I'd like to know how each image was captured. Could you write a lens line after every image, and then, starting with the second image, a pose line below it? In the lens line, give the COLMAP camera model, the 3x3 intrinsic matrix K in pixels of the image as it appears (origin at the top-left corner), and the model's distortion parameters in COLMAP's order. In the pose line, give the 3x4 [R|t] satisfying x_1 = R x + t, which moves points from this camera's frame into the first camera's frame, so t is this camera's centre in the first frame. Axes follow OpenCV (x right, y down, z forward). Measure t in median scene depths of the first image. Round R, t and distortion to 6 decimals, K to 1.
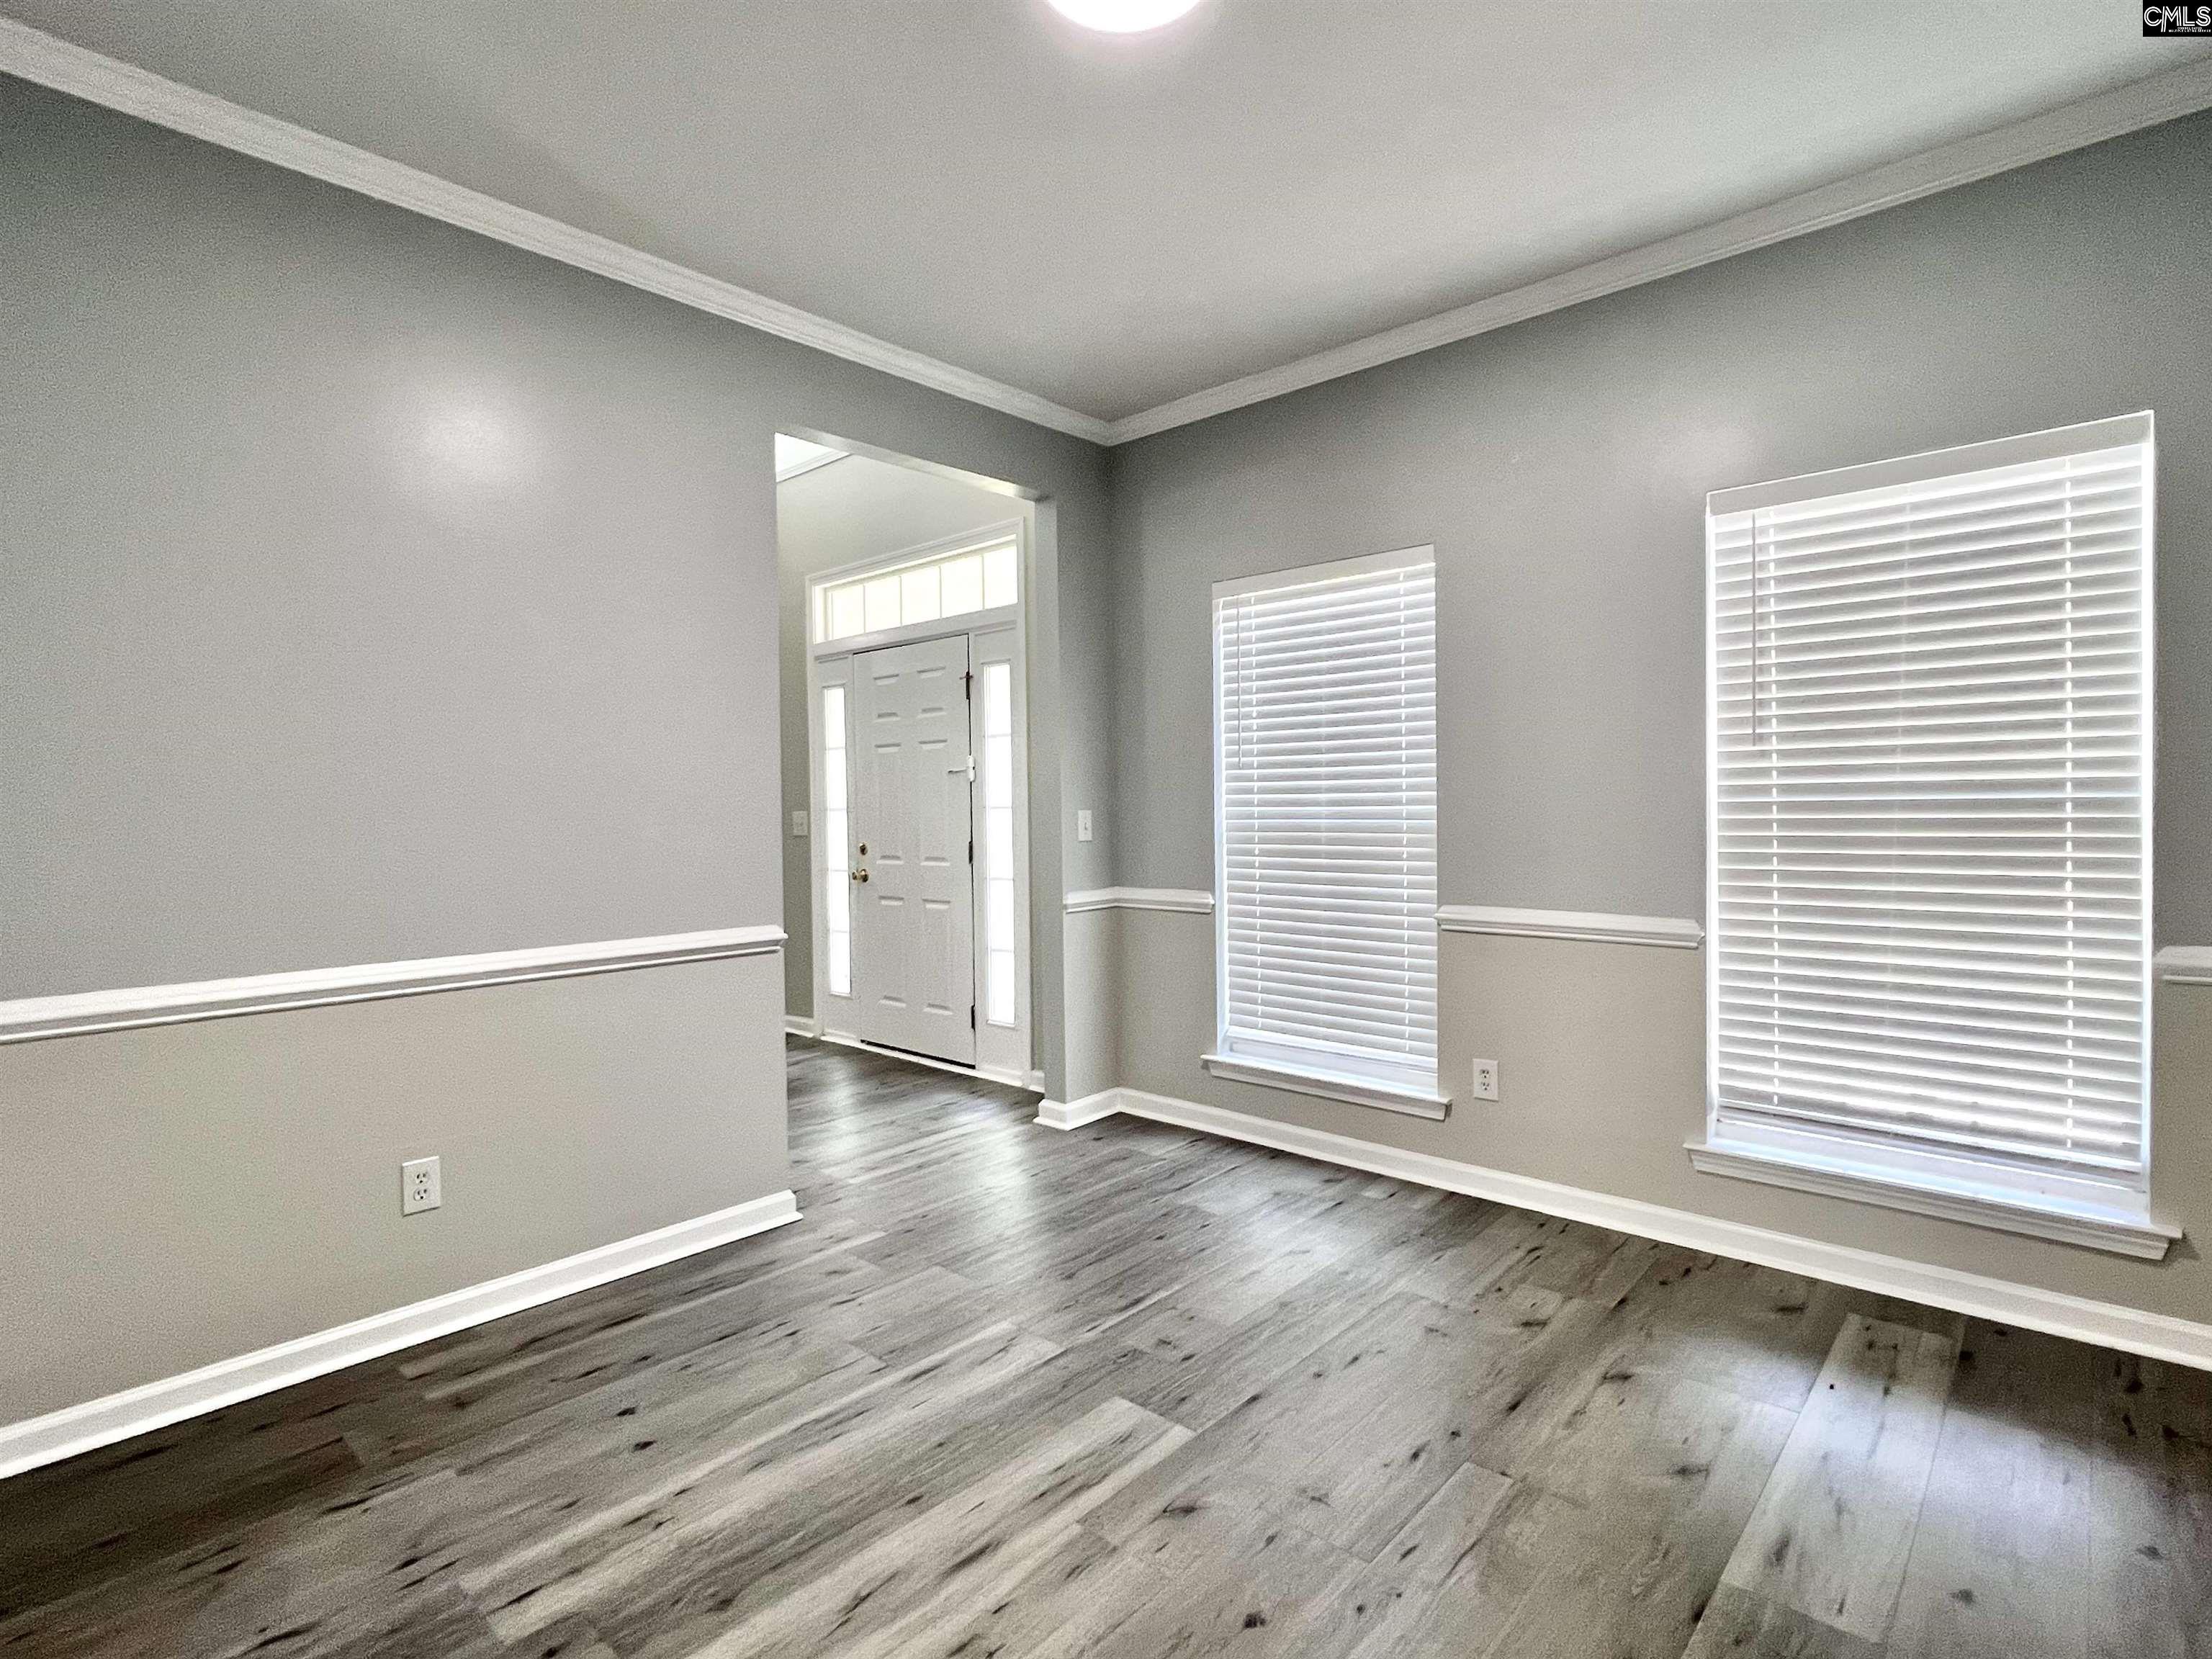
lens RADIAL K [[1093.8, 0, 1106.0], [0, 1093.8, 829.5], [0, 0, 1]] dist [-0.003690, -0.000709]
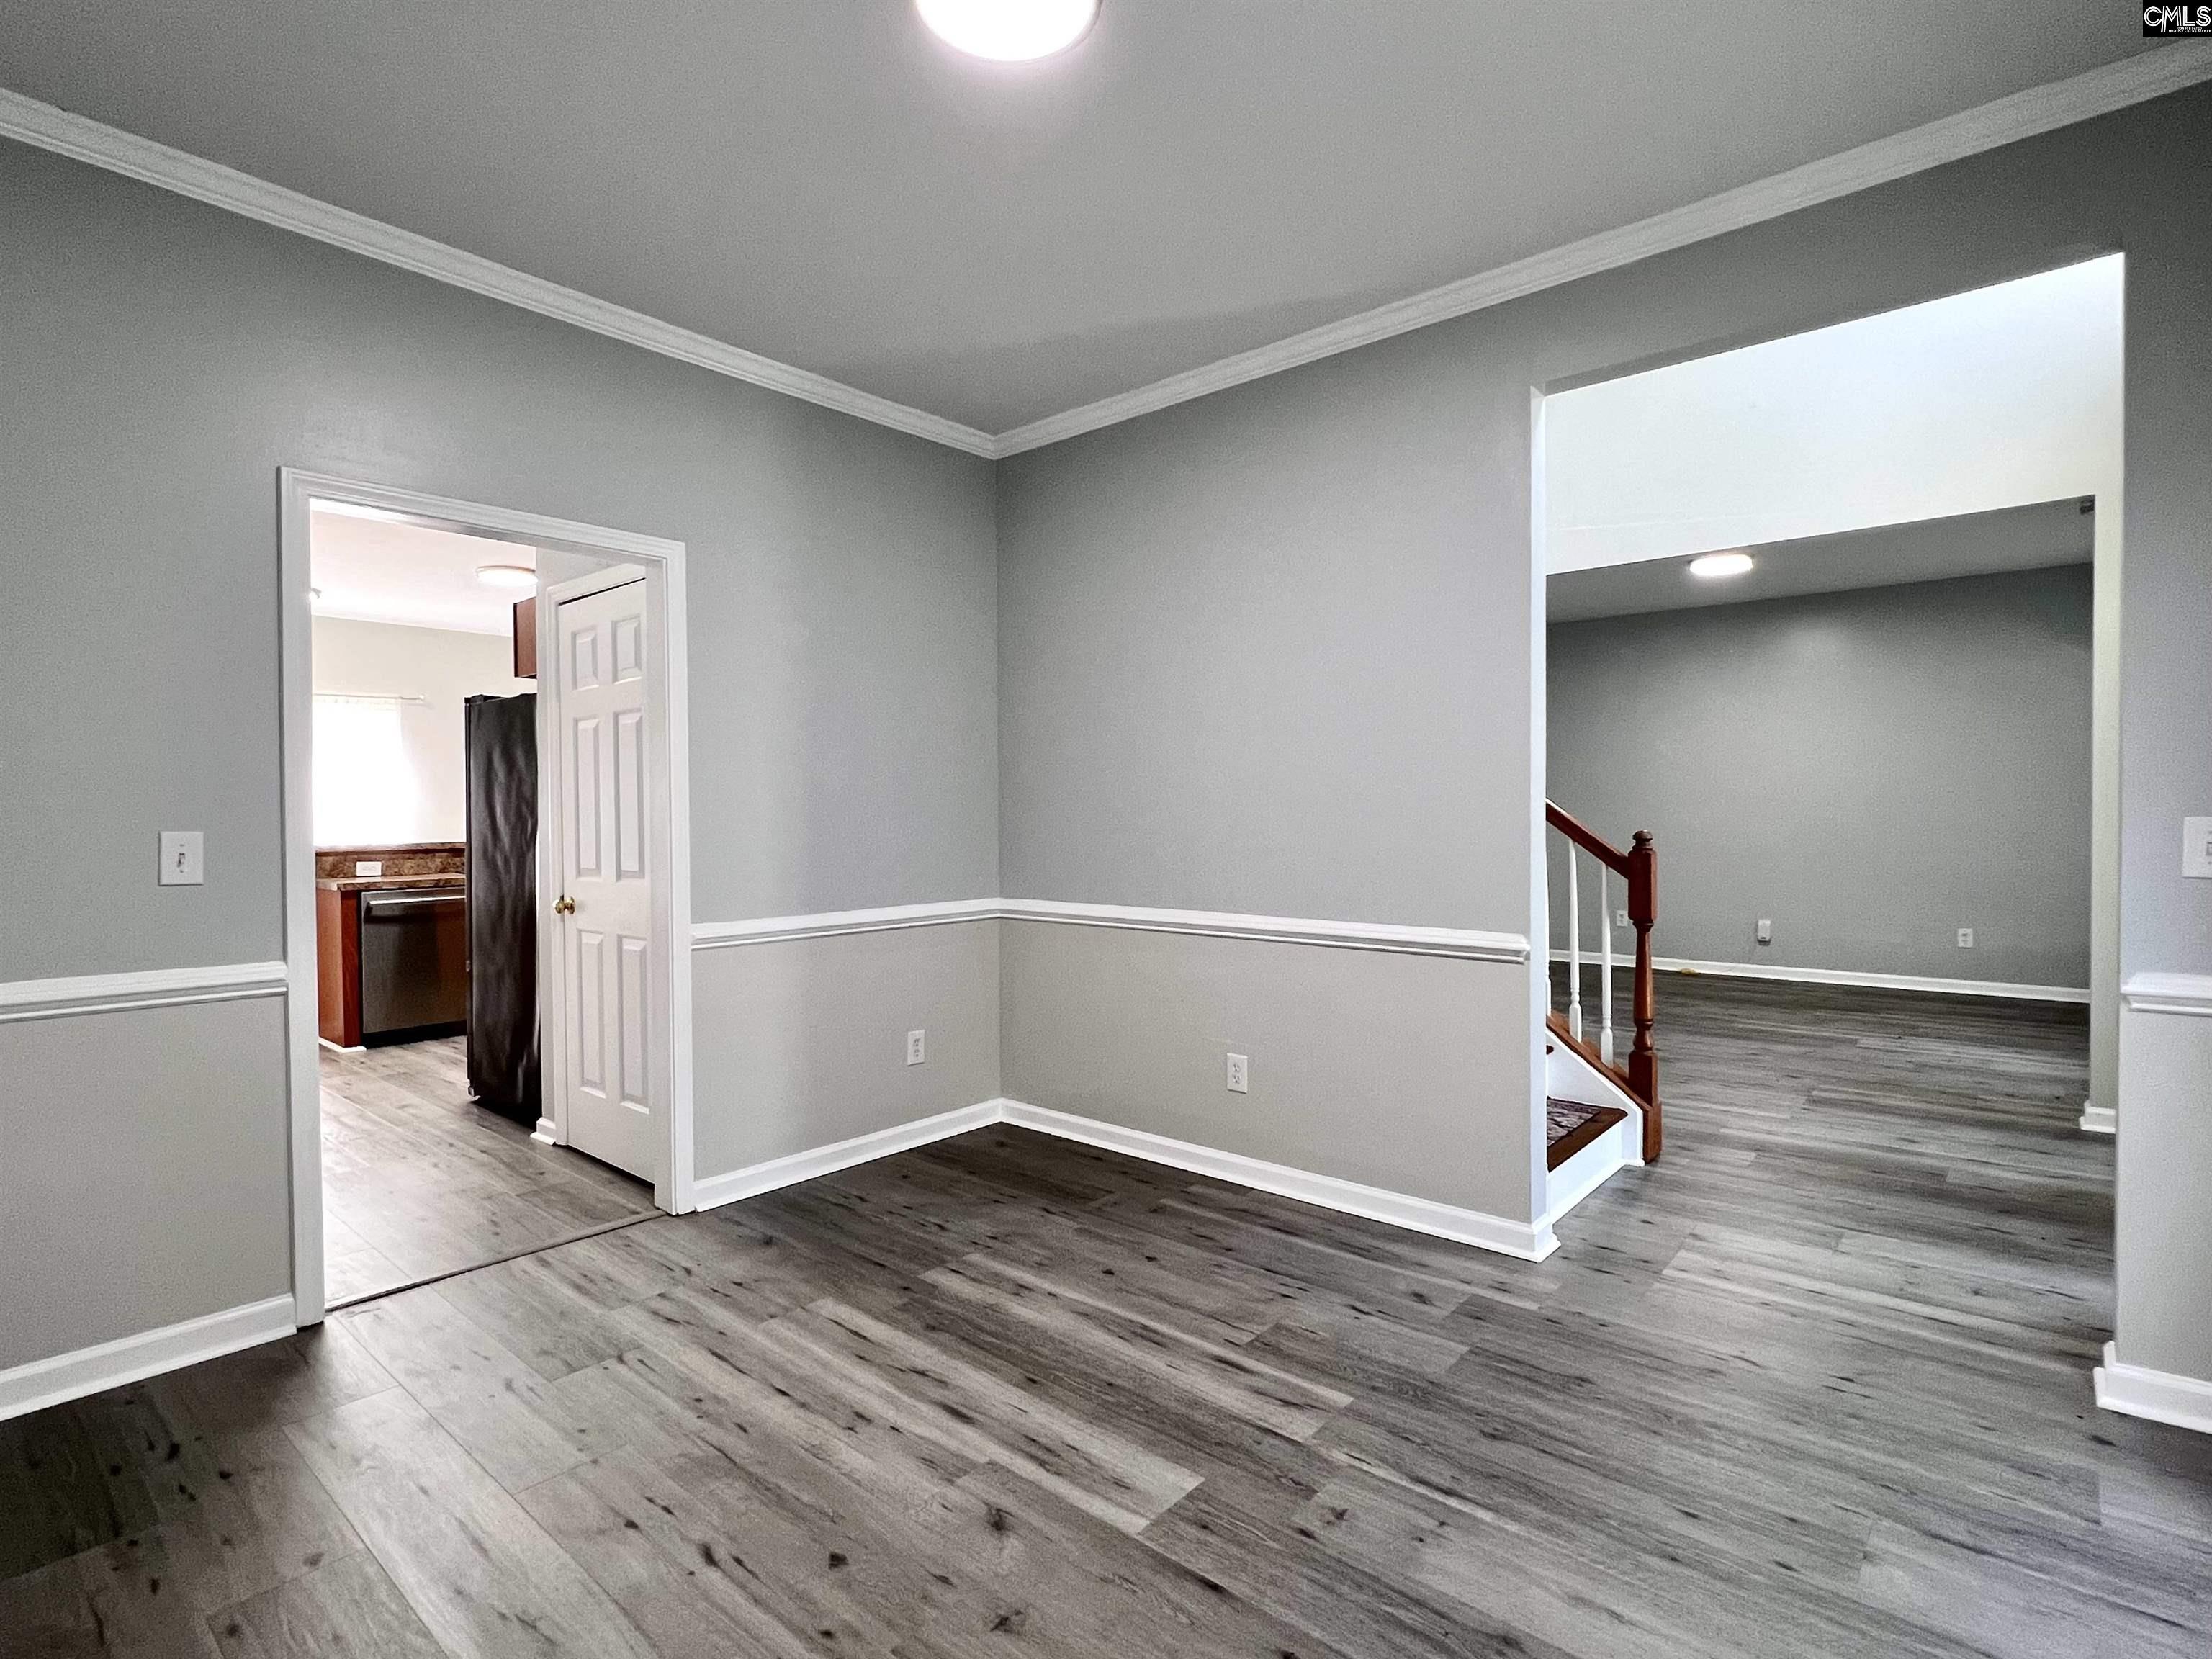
lens RADIAL K [[1100.6, 0, 1102.6], [0, 1100.6, 826.4], [0, 0, 1]] dist [-0.000680, 0.000474]
pose [[0.024602, 0.028733, -0.999284, 0.590727], [-0.016079, 0.999469, 0.028343, -0.023352], [0.999568, 0.015370, 0.025051, 0.591353]]
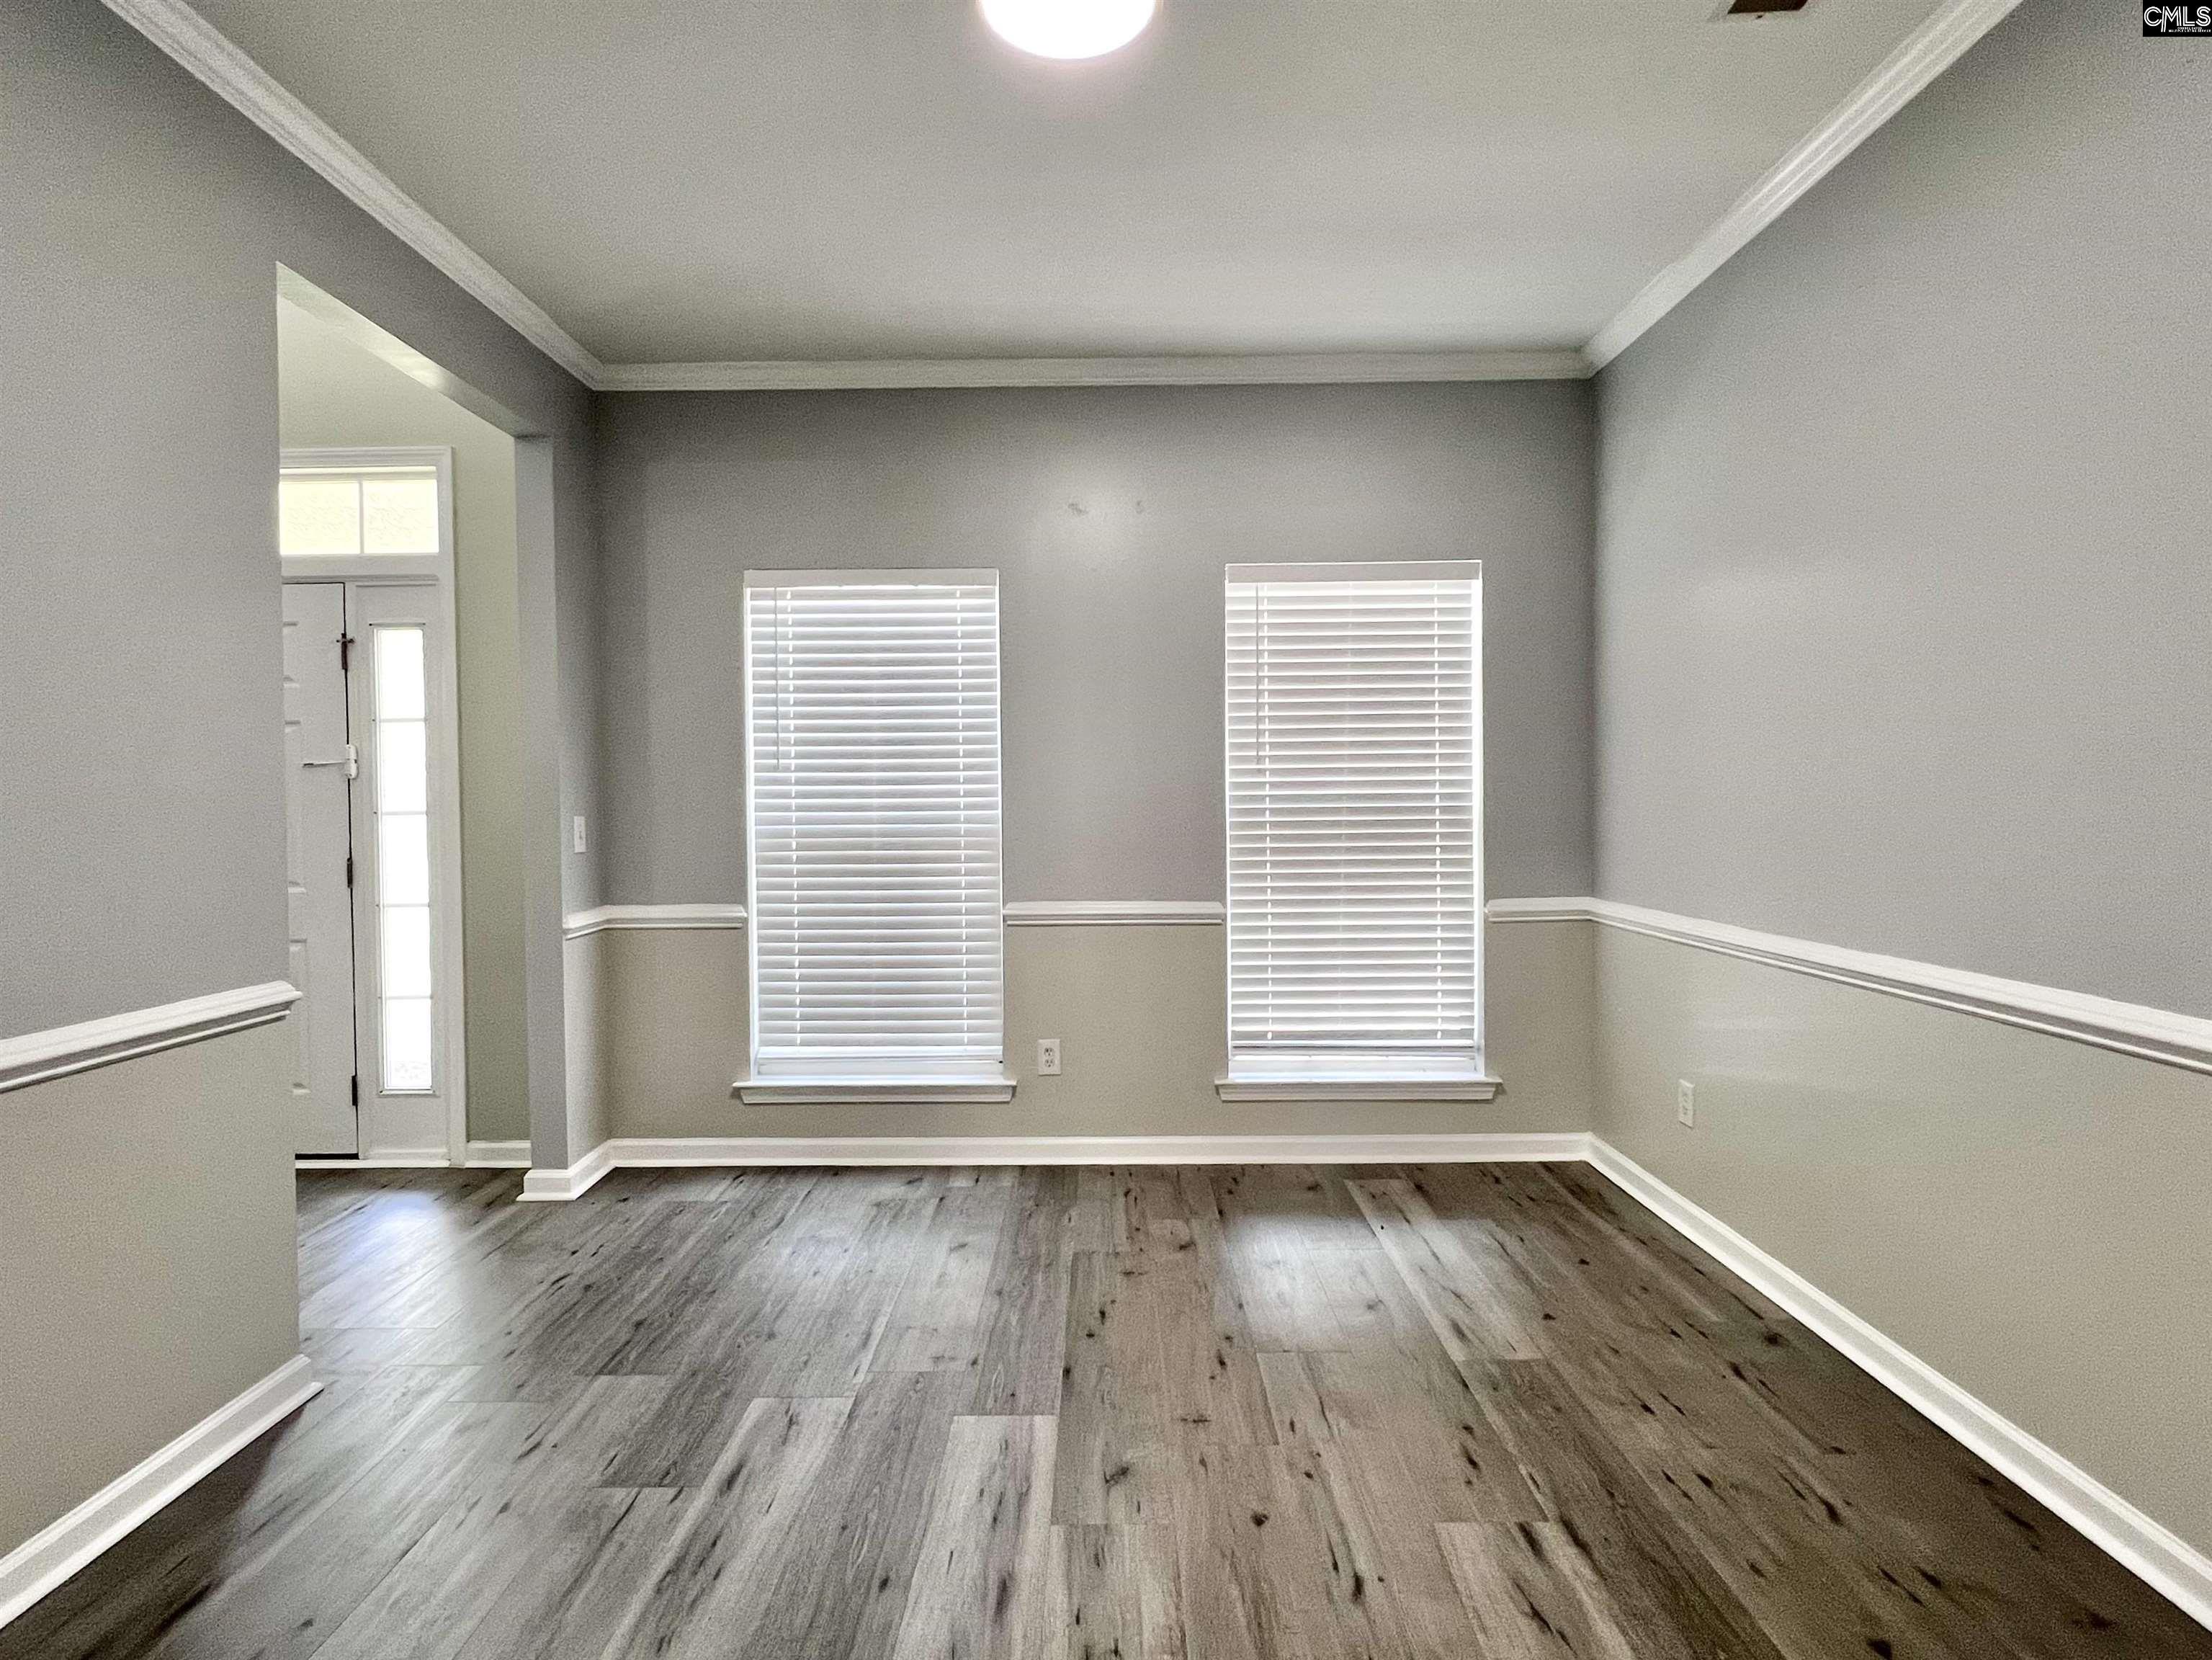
lens RADIAL K [[1131.7, 0, 1100.7], [0, 1131.7, 824.9], [0, 0, 1]] dist [-0.001469, 0.000016]
pose [[0.745773, -0.007326, 0.666160, -0.374144], [0.014194, 0.999887, -0.004895, -0.000965], [-0.666049, 0.013106, 0.745793, 0.102976]]
